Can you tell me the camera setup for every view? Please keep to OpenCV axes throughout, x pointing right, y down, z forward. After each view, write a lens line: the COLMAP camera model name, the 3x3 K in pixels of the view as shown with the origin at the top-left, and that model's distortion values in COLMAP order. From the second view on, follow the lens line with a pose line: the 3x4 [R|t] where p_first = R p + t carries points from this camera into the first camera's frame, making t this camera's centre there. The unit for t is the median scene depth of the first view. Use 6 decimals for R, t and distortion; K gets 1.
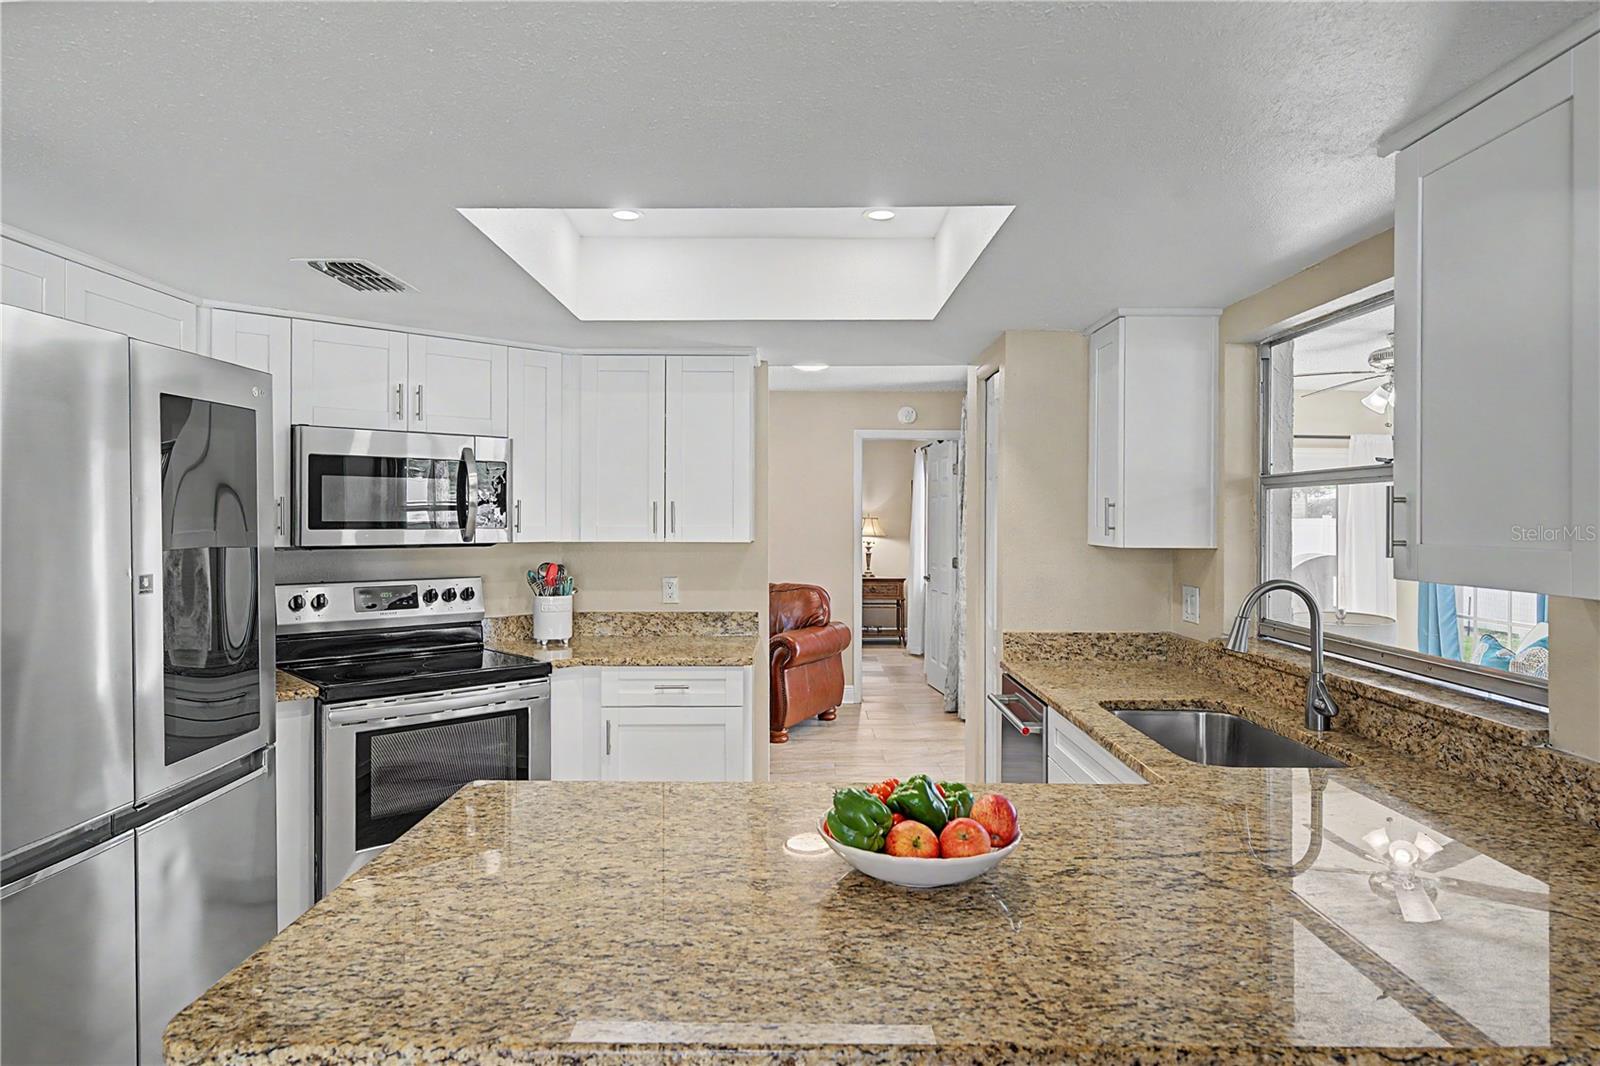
lens RADIAL K [[935.1, 0, 798.4], [0, 935.1, 516.3], [0, 0, 1]] dist [0.002598, -0.000806]
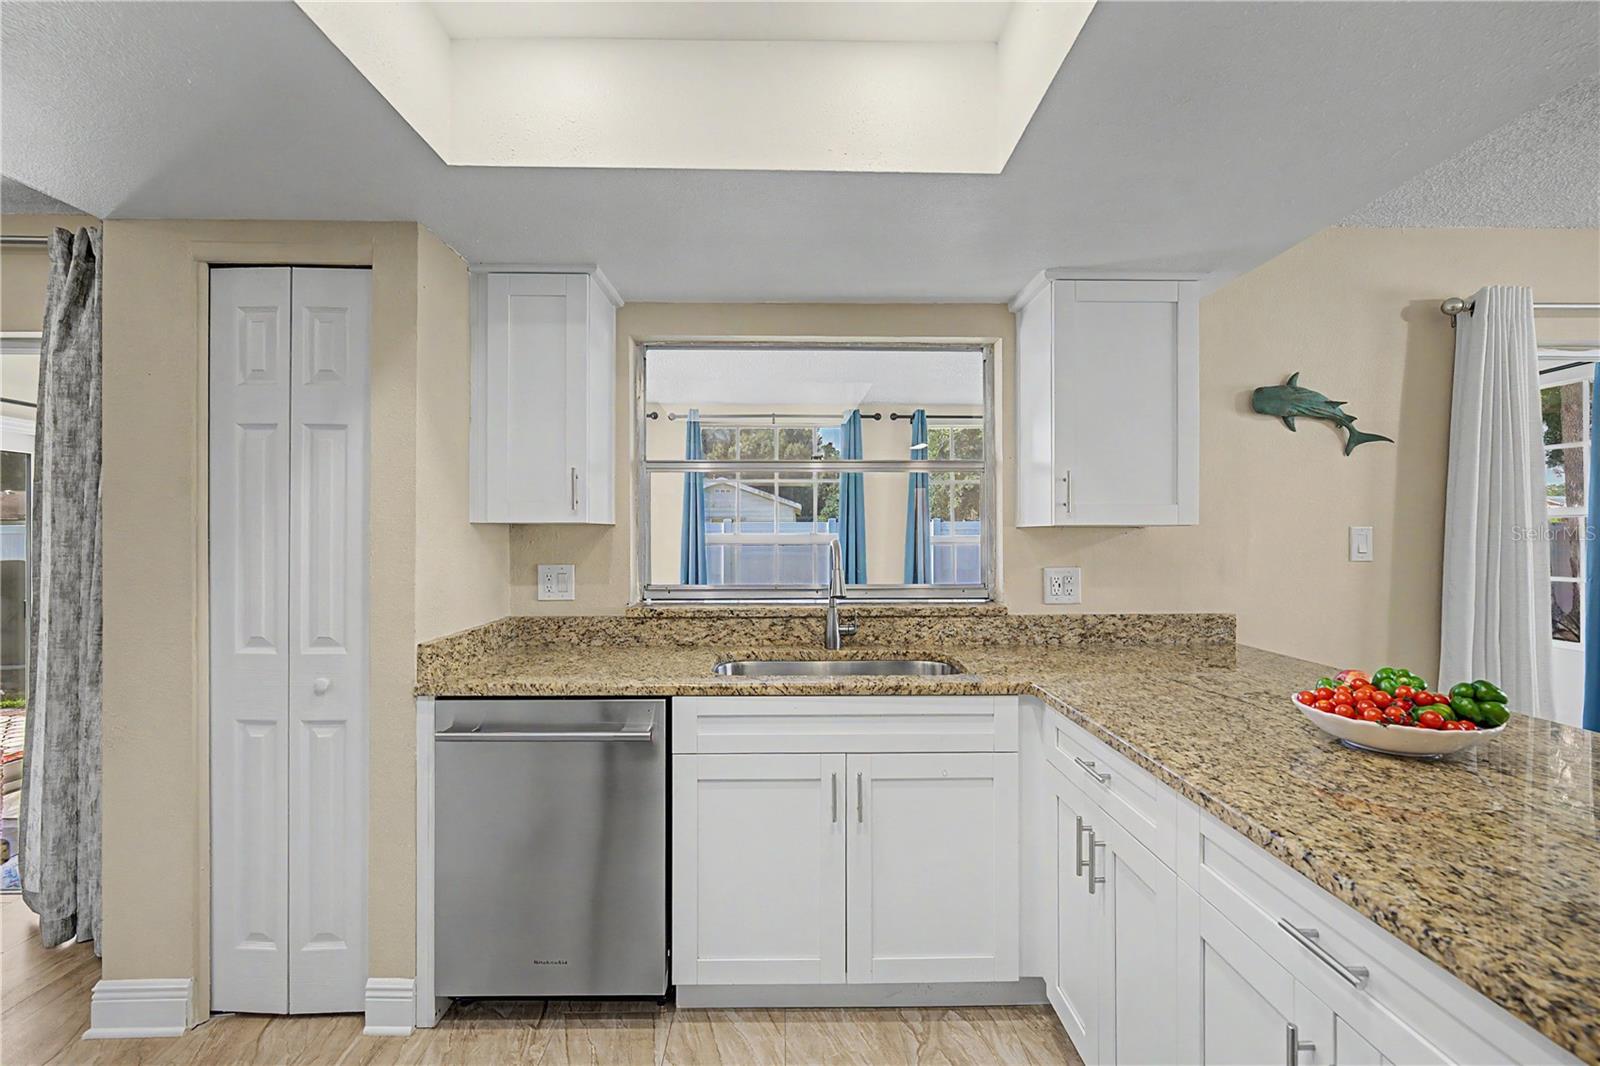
lens RADIAL K [[708.8, 0, 788.5], [0, 708.8, 531.2], [0, 0, 1]] dist [-0.002474, 0.001225]
pose [[-0.008029, -0.001922, 0.999966, -0.361901], [0.000440, 0.999998, 0.001926, 0.041001], [-0.999968, 0.000455, -0.008029, 0.811870]]
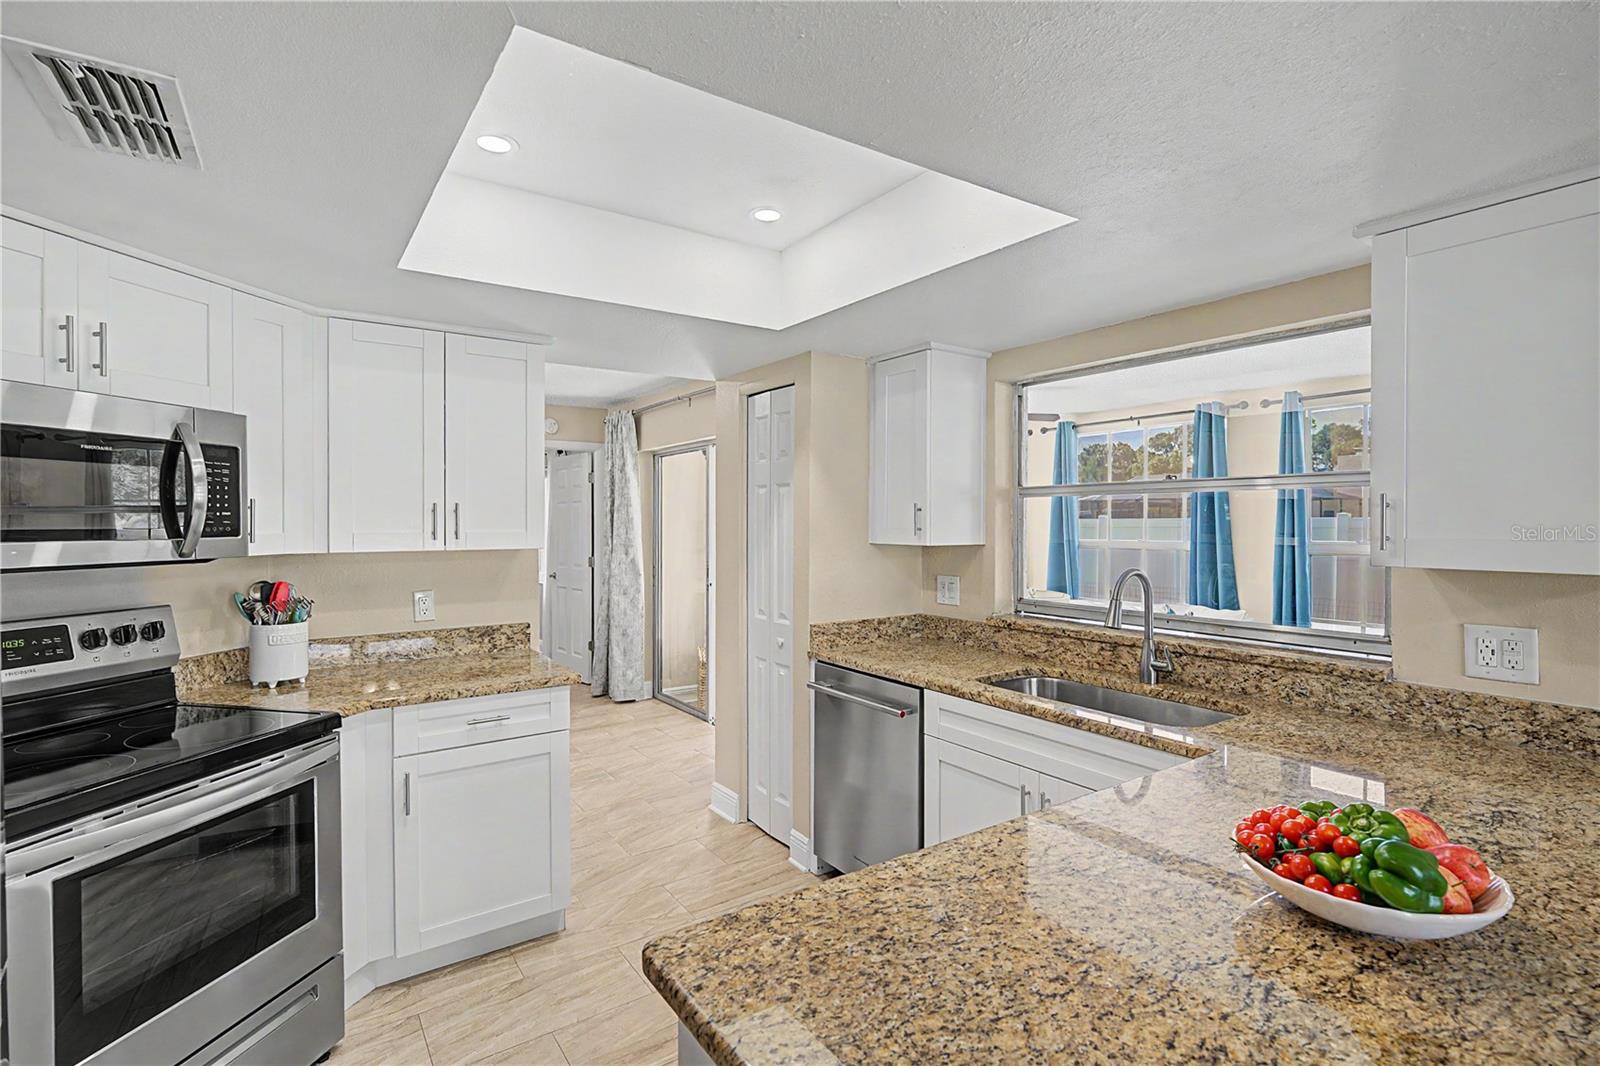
lens RADIAL K [[745.1, 0, 788.9], [0, 745.1, 524.5], [0, 0, 1]] dist [0.002726, -0.001690]
pose [[0.829370, -0.006009, 0.558668, -0.327543], [0.002810, 0.999974, 0.006584, 0.000263], [-0.558693, -0.003891, 0.829365, 0.321063]]
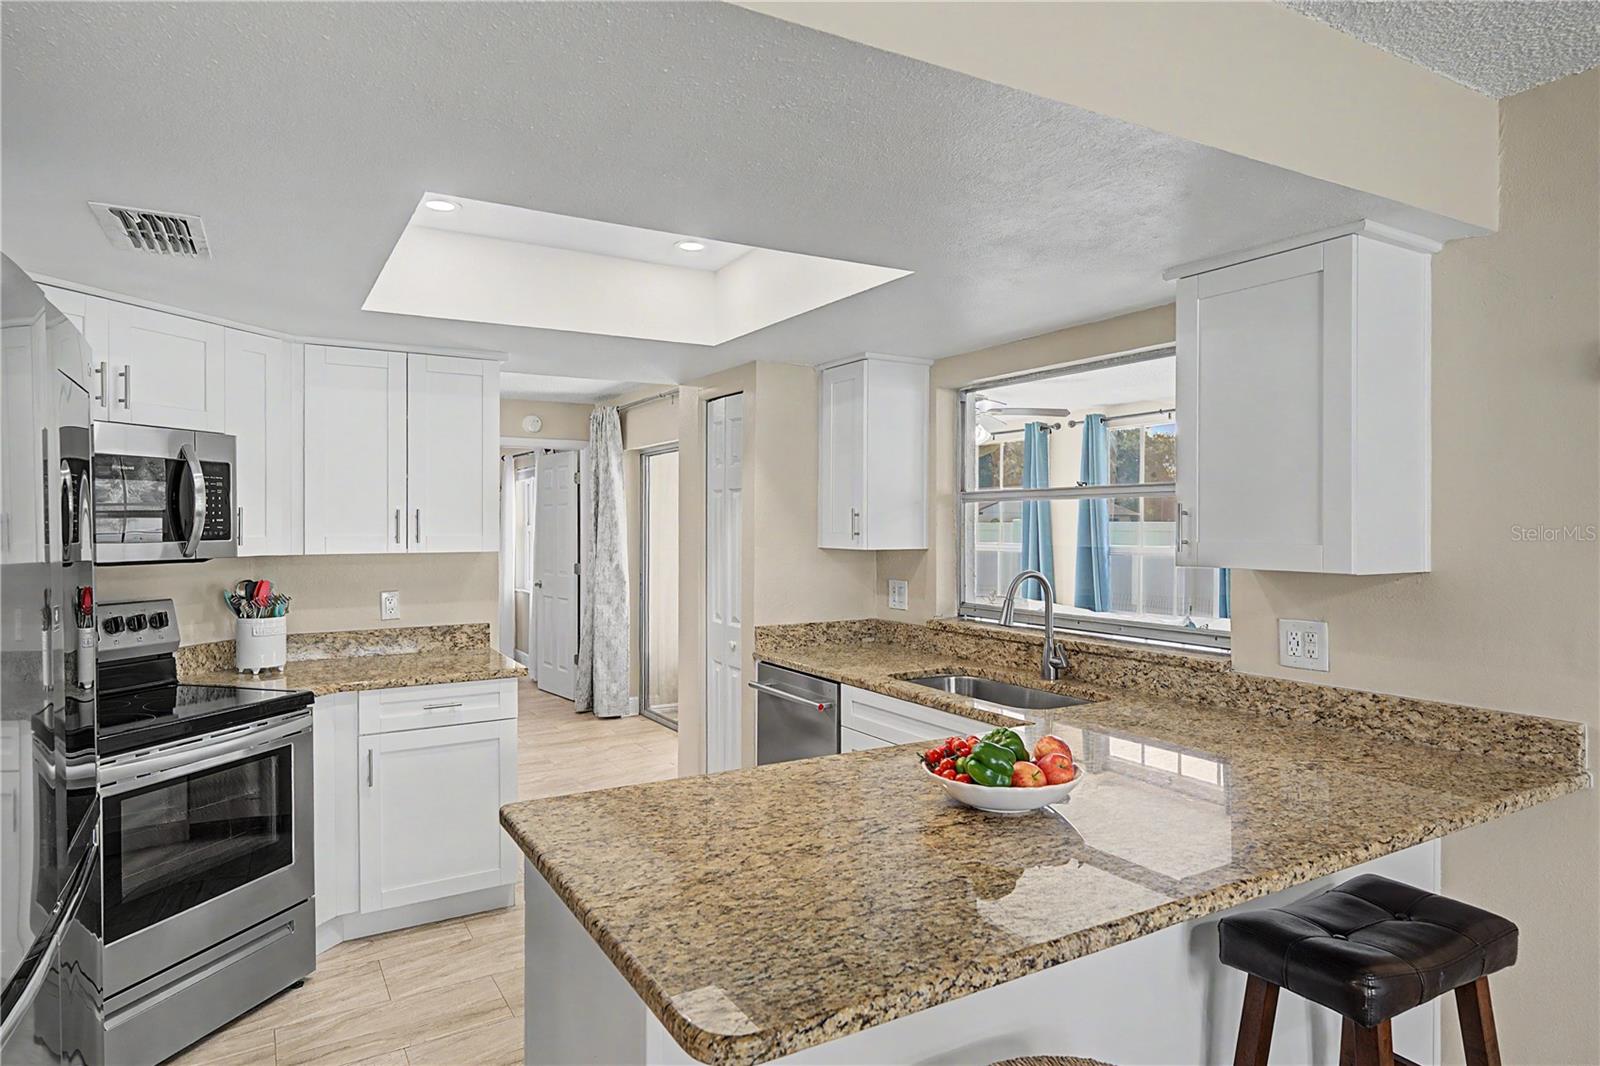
lens RADIAL K [[908.6, 0, 785.5], [0, 908.6, 525.0], [0, 0, 1]] dist [0.003475, -0.000158]
pose [[0.865086, -0.004147, 0.501607, -0.337580], [0.002952, 0.999991, 0.003175, -0.002688], [-0.501615, -0.001266, 0.865090, 0.032950]]
